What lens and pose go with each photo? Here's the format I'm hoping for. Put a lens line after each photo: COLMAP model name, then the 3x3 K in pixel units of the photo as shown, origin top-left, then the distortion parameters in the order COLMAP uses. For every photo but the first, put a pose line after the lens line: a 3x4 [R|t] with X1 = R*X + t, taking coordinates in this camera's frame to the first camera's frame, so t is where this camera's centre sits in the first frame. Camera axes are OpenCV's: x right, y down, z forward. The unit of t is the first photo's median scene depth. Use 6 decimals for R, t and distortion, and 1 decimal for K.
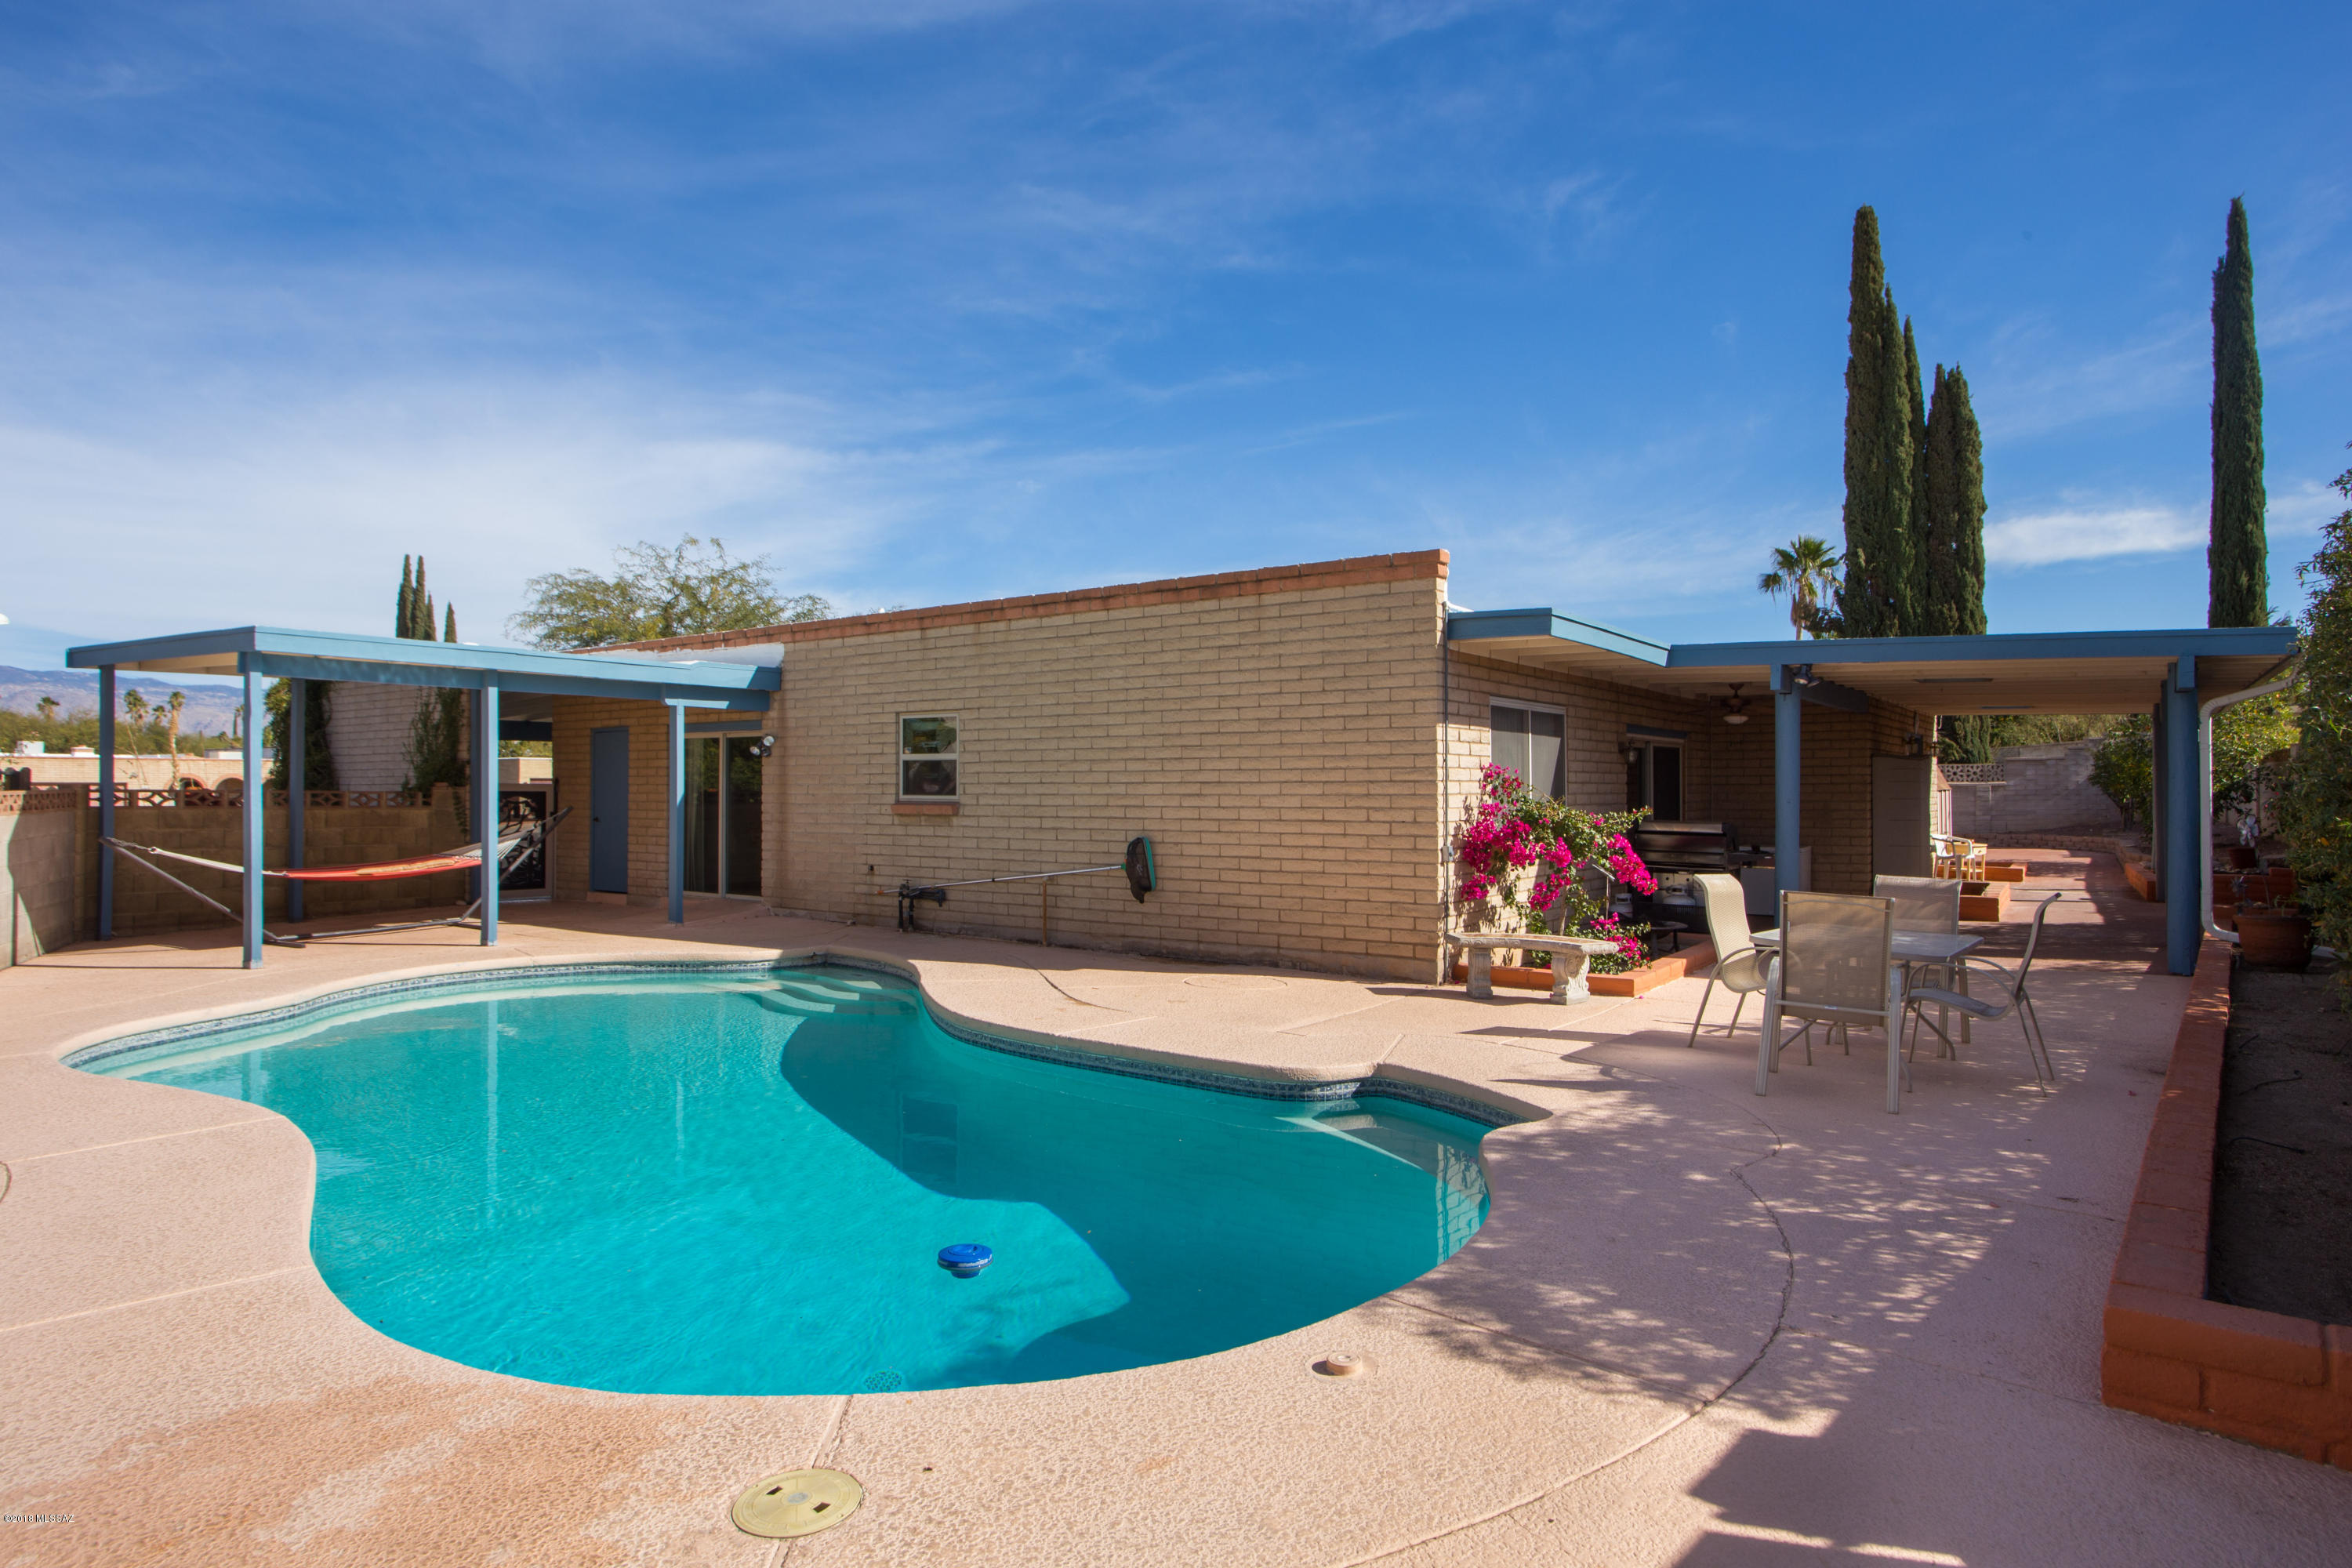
lens RADIAL K [[1375.2, 0, 1178.6], [0, 1375.2, 770.9], [0, 0, 1]] dist [-0.070074, 0.050395]
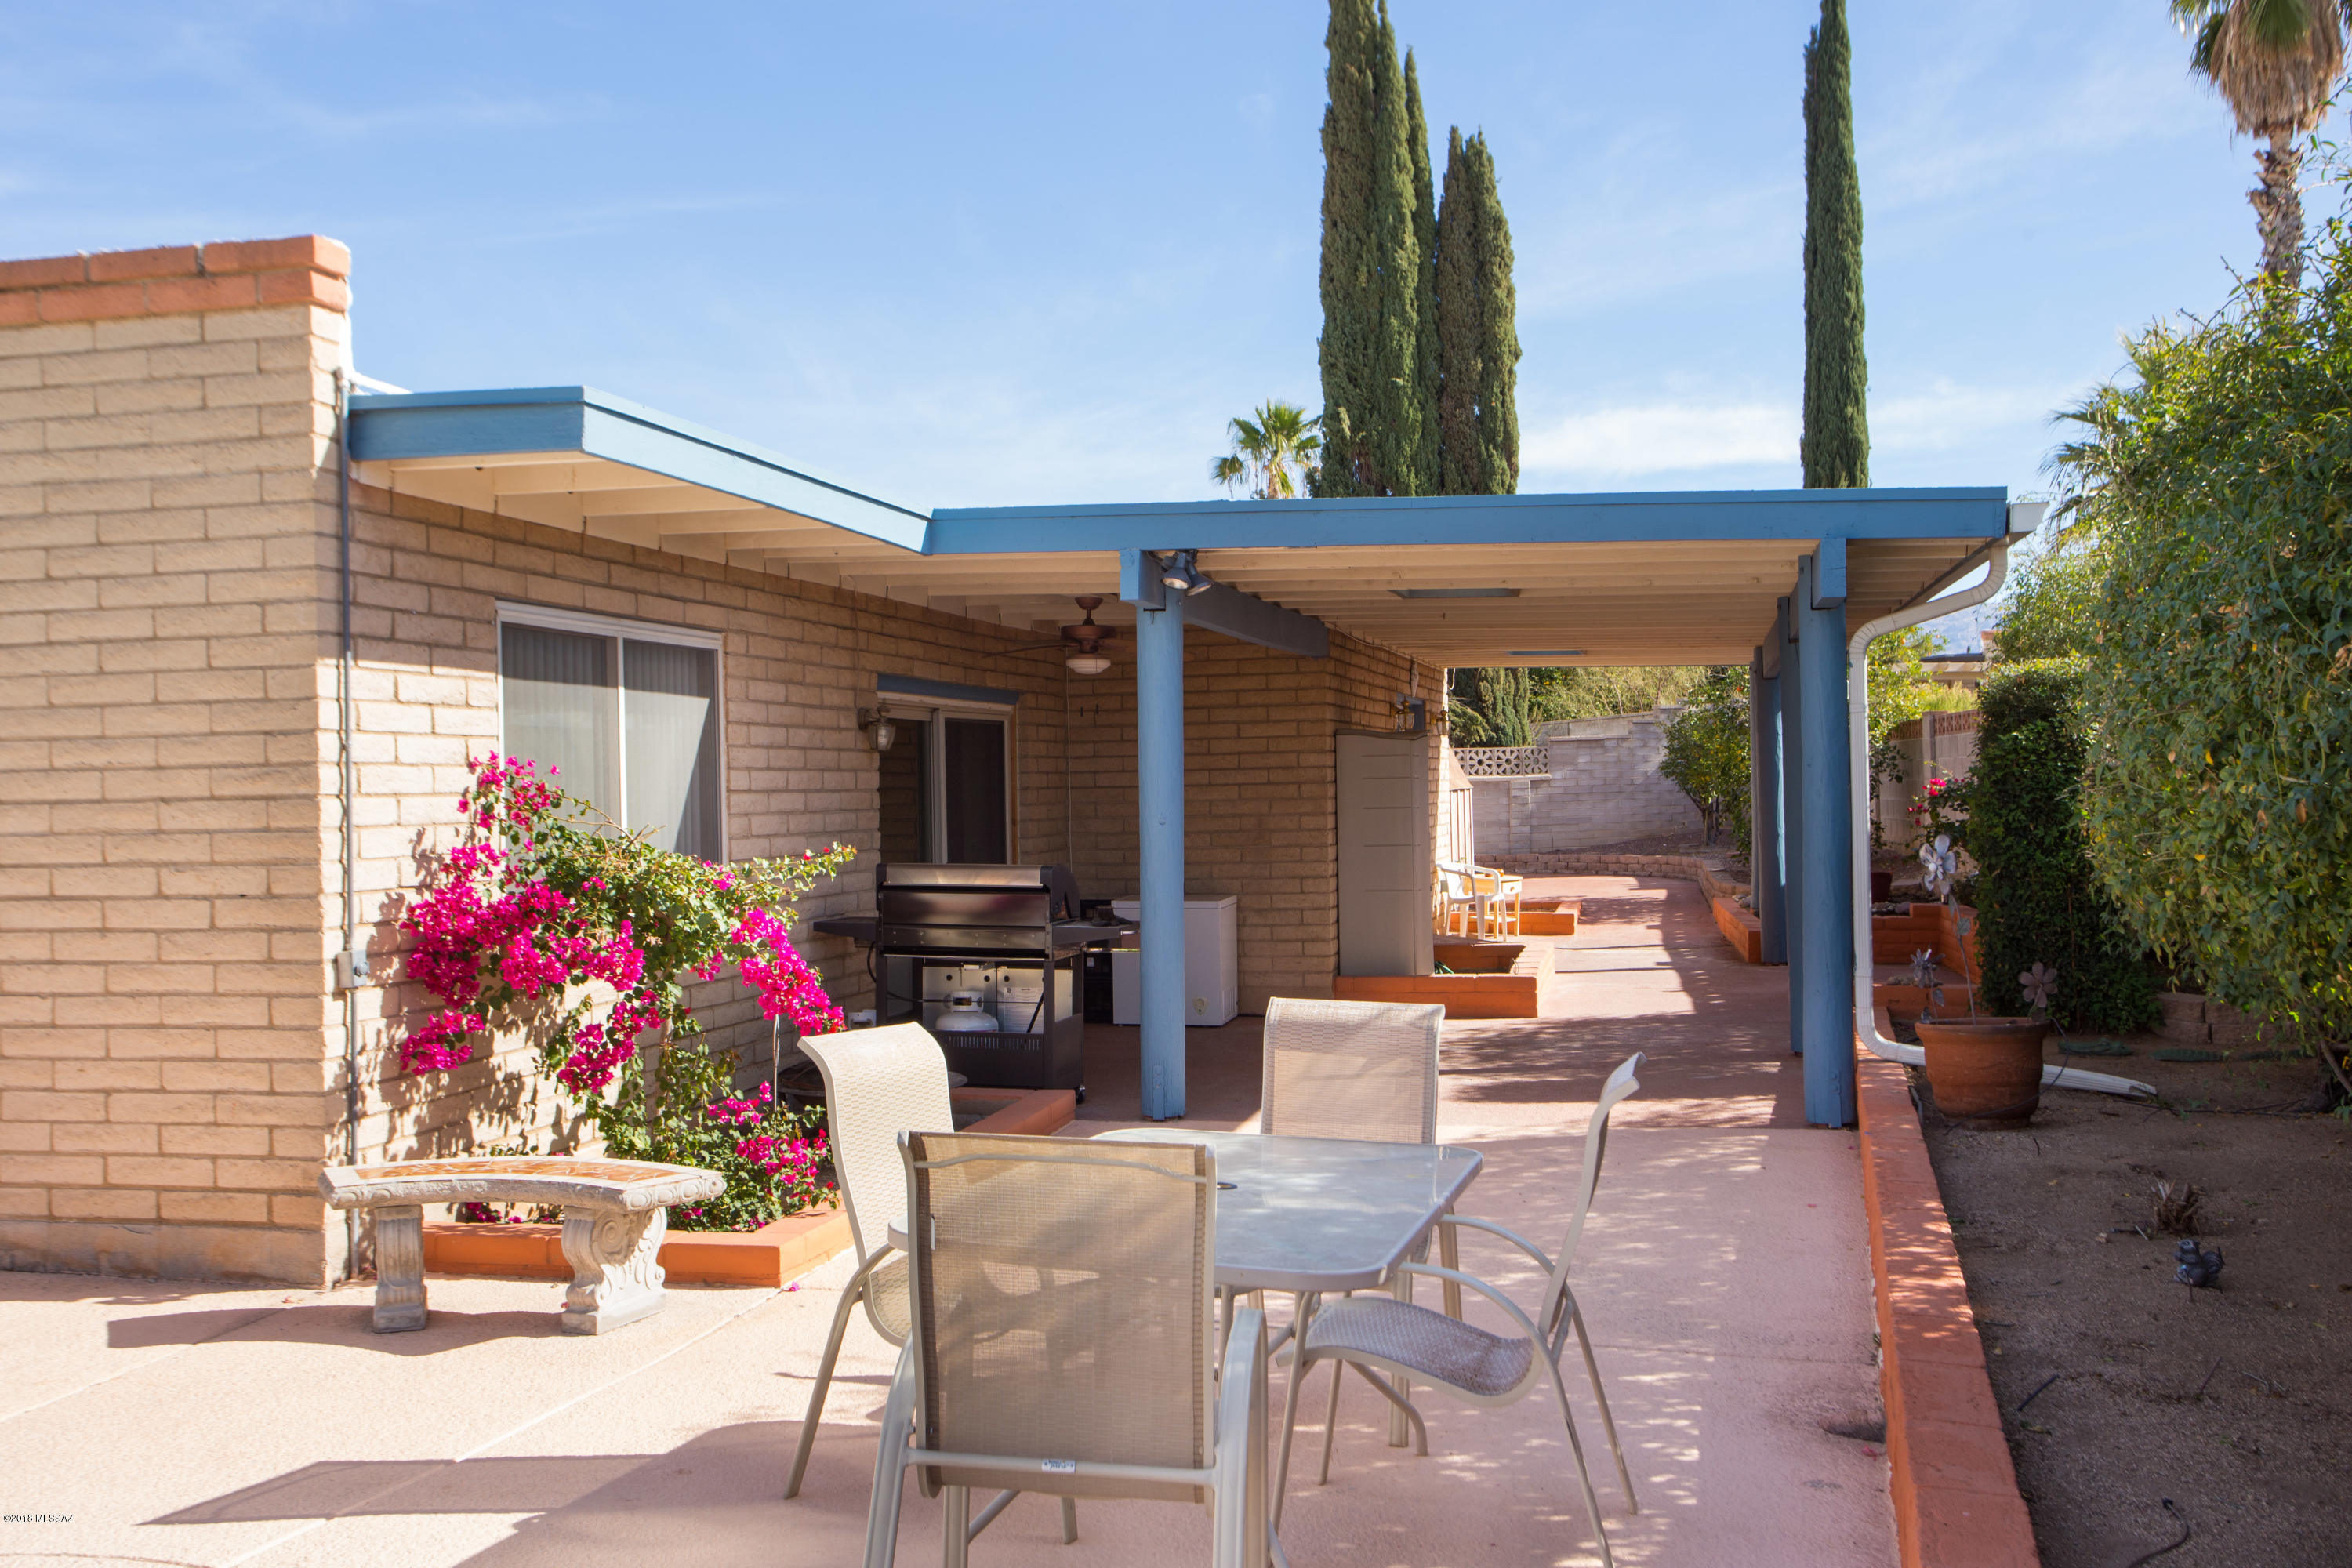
lens RADIAL K [[2108.3, 0, 1176.0], [0, 2108.3, 784.0], [0, 0, 1]] dist [-0.052471, 0.222124]
pose [[0.931663, -0.015400, 0.362998, 0.163764], [0.012459, 0.999868, 0.010440, 0.000143], [-0.363111, -0.005204, 0.931731, 0.255843]]
